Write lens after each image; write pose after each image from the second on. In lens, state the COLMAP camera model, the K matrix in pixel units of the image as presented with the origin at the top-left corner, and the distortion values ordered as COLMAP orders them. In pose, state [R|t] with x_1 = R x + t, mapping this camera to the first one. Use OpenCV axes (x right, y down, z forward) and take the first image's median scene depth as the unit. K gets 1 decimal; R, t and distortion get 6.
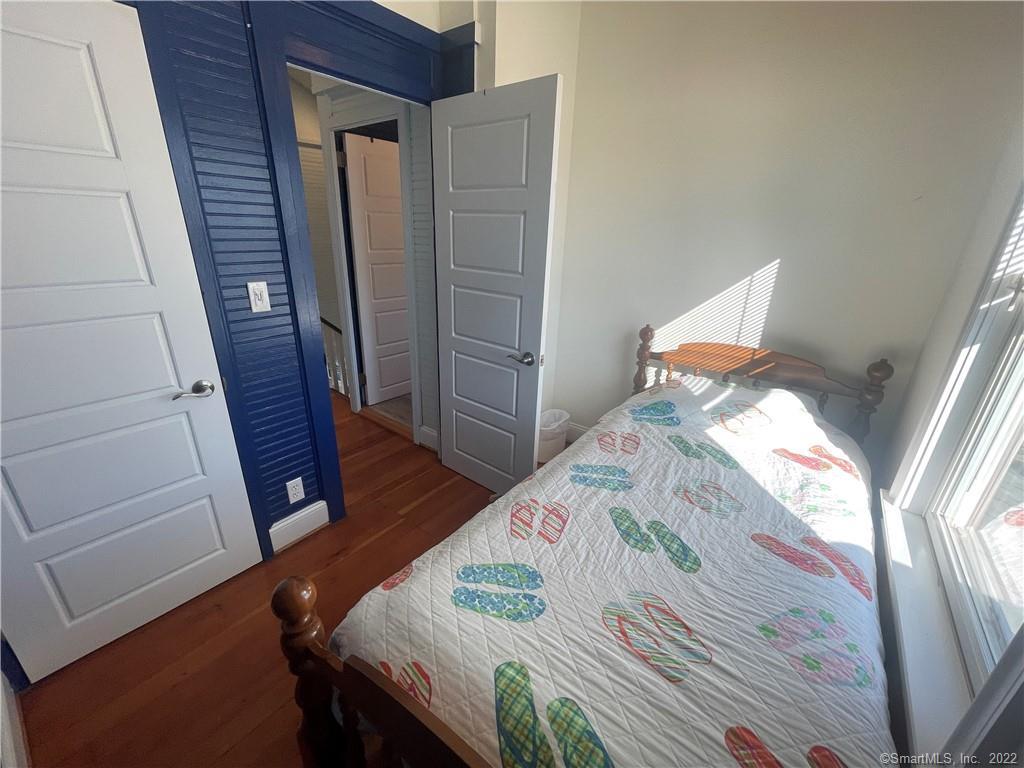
lens RADIAL K [[411.3, 0, 510.1], [0, 411.3, 384.6], [0, 0, 1]] dist [0.006279, -0.001406]
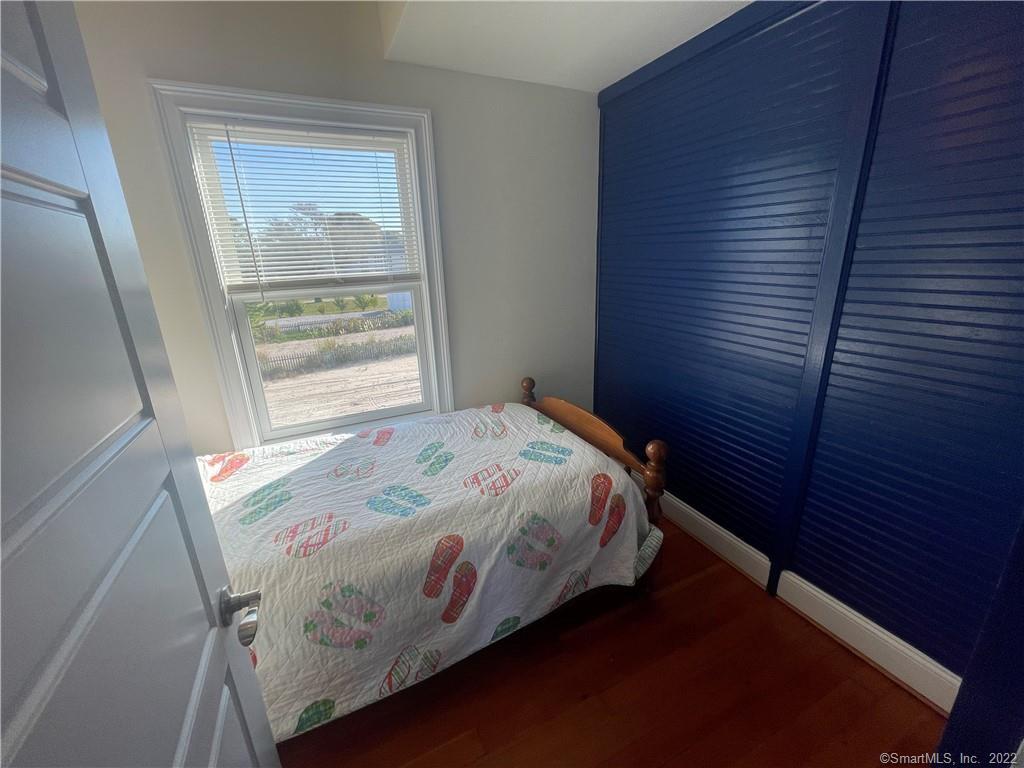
lens RADIAL K [[411.3, 0, 511.5], [0, 411.3, 381.2], [0, 0, 1]] dist [0.006279, -0.001406]
pose [[-0.894284, -0.122223, 0.430485, -0.510714], [0.167463, 0.800678, 0.575213, -0.656333], [-0.414984, 0.586495, -0.695566, 1.741231]]
